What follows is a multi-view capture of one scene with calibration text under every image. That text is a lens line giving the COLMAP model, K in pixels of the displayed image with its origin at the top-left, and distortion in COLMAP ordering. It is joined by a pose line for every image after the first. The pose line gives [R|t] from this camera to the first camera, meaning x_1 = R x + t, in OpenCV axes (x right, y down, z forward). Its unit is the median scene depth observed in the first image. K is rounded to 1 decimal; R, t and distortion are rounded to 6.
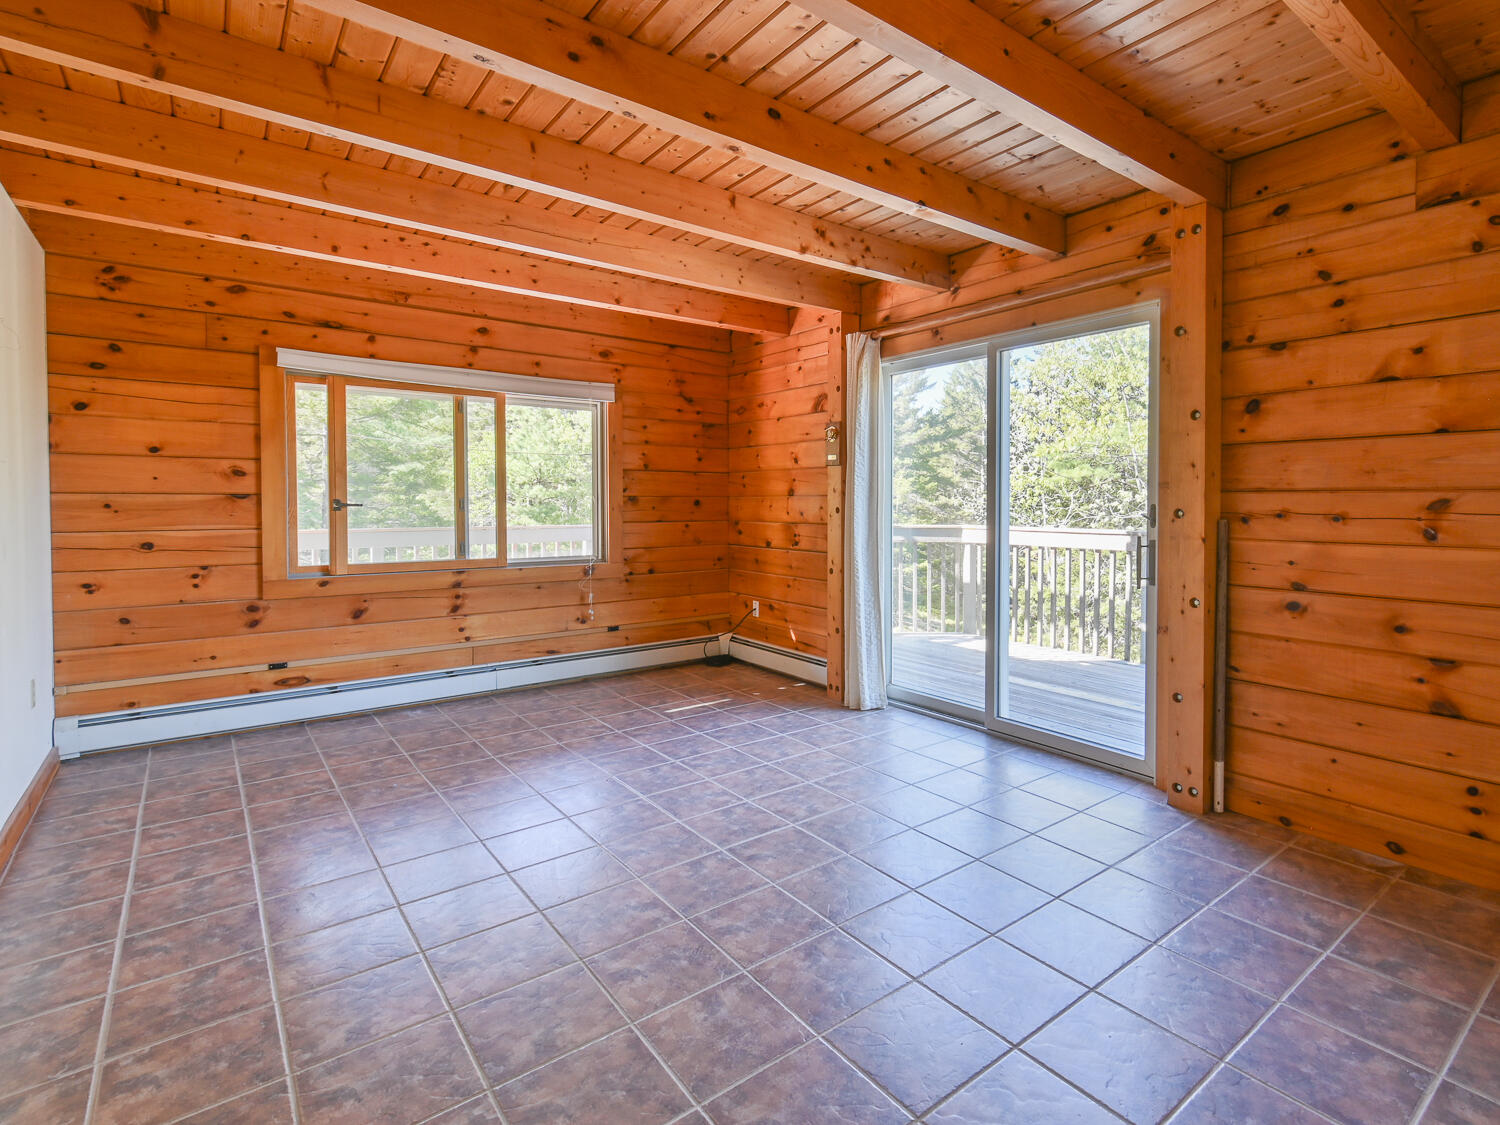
lens RADIAL K [[775.5, 0, 743.4], [0, 775.5, 569.0], [0, 0, 1]] dist [0.019237, -0.003533]
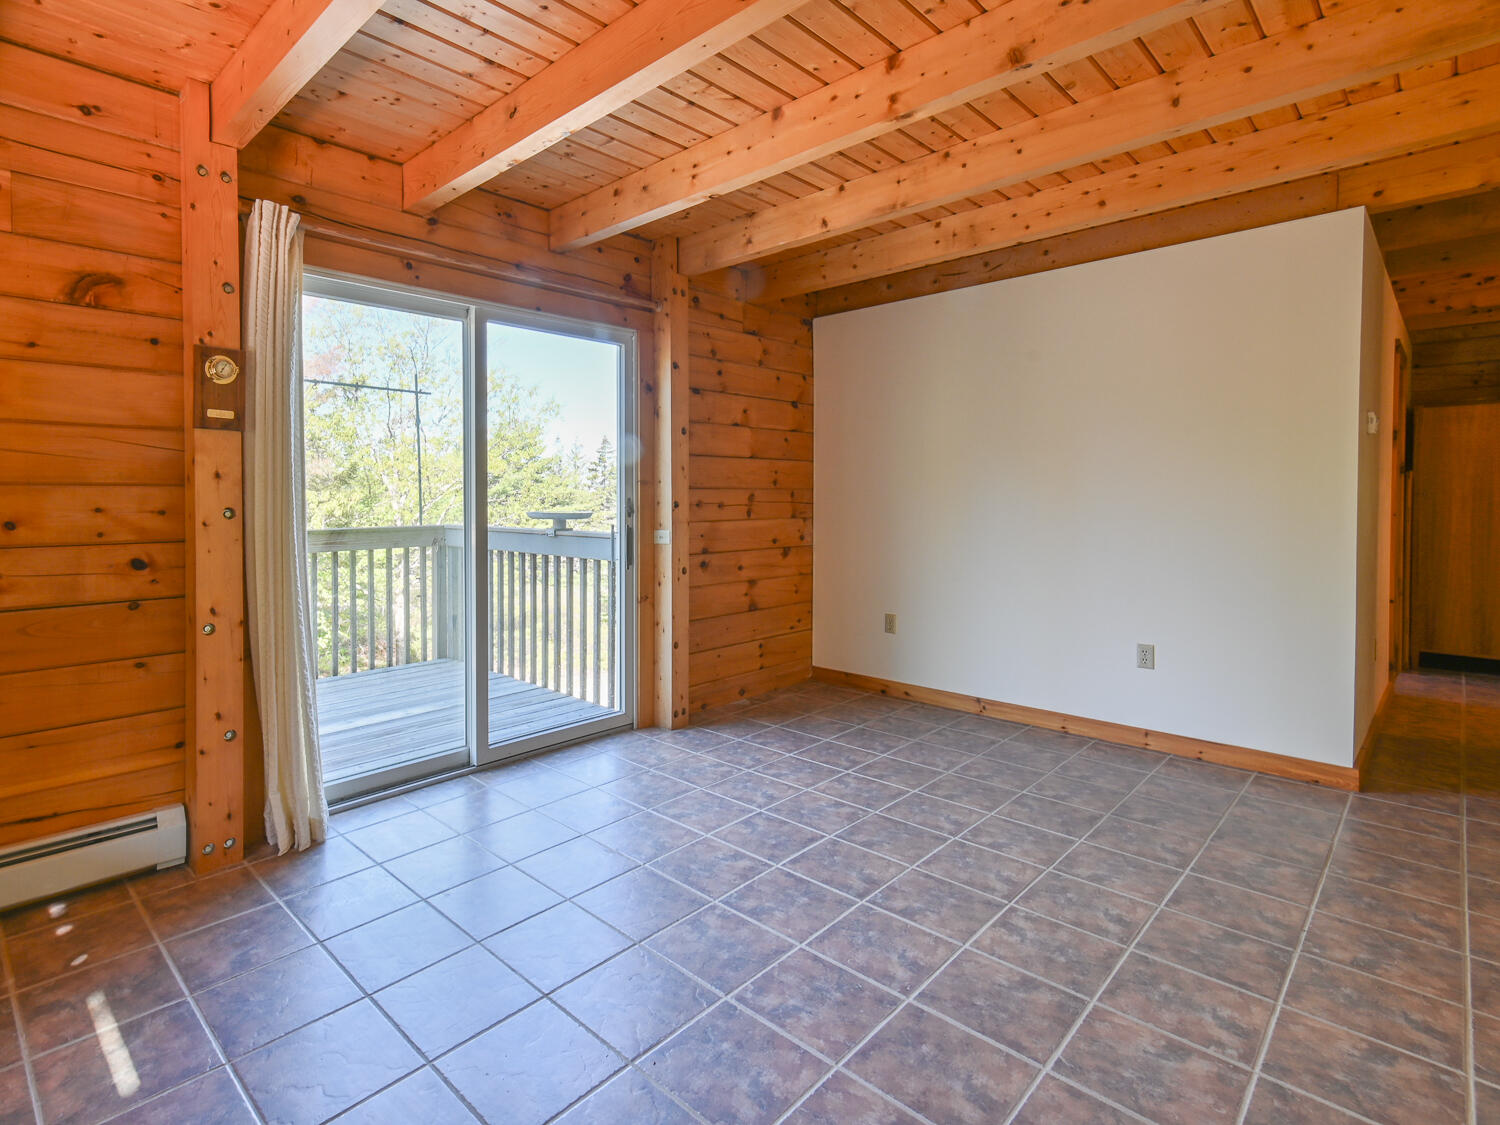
lens RADIAL K [[775.5, 0, 755.5], [0, 775.5, 550.9], [0, 0, 1]] dist [0.019237, -0.003533]
pose [[-0.227217, -0.072346, 0.971153, -0.770108], [0.084546, 0.992006, 0.093680, -0.108456], [-0.970167, 0.103393, -0.219284, 1.204103]]
